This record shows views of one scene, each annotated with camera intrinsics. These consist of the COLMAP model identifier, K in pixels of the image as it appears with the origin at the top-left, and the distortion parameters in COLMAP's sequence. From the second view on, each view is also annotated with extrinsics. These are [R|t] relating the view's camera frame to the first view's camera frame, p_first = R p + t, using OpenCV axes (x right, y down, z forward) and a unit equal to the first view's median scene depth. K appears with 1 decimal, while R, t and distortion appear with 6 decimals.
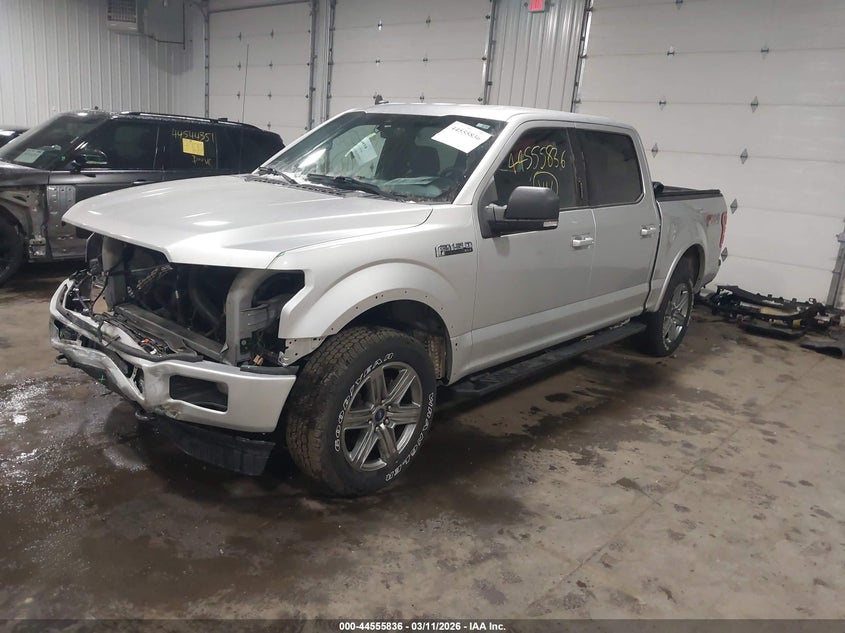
lens RADIAL K [[693.0, 0, 412.5], [0, 693.0, 316.5], [0, 0, 1]] dist [-0.014125, -0.009212]
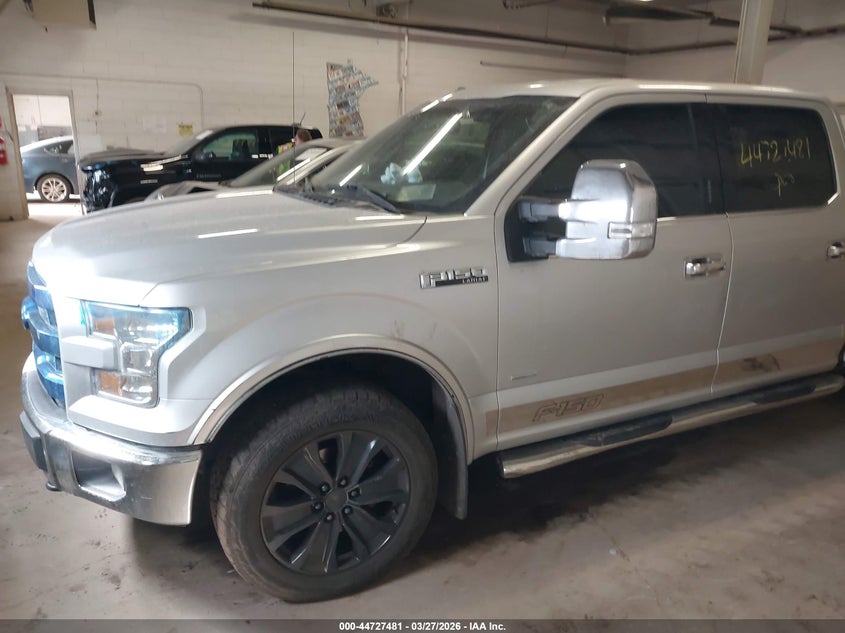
lens RADIAL K [[693.0, 0, 412.5], [0, 693.0, 316.5], [0, 0, 1]] dist [-0.014125, -0.009212]
pose [[0.930682, 0.050988, -0.362258, 0.261116], [-0.050835, 0.998657, 0.009962, -0.058300], [0.362279, 0.009144, 0.932025, 0.293849]]
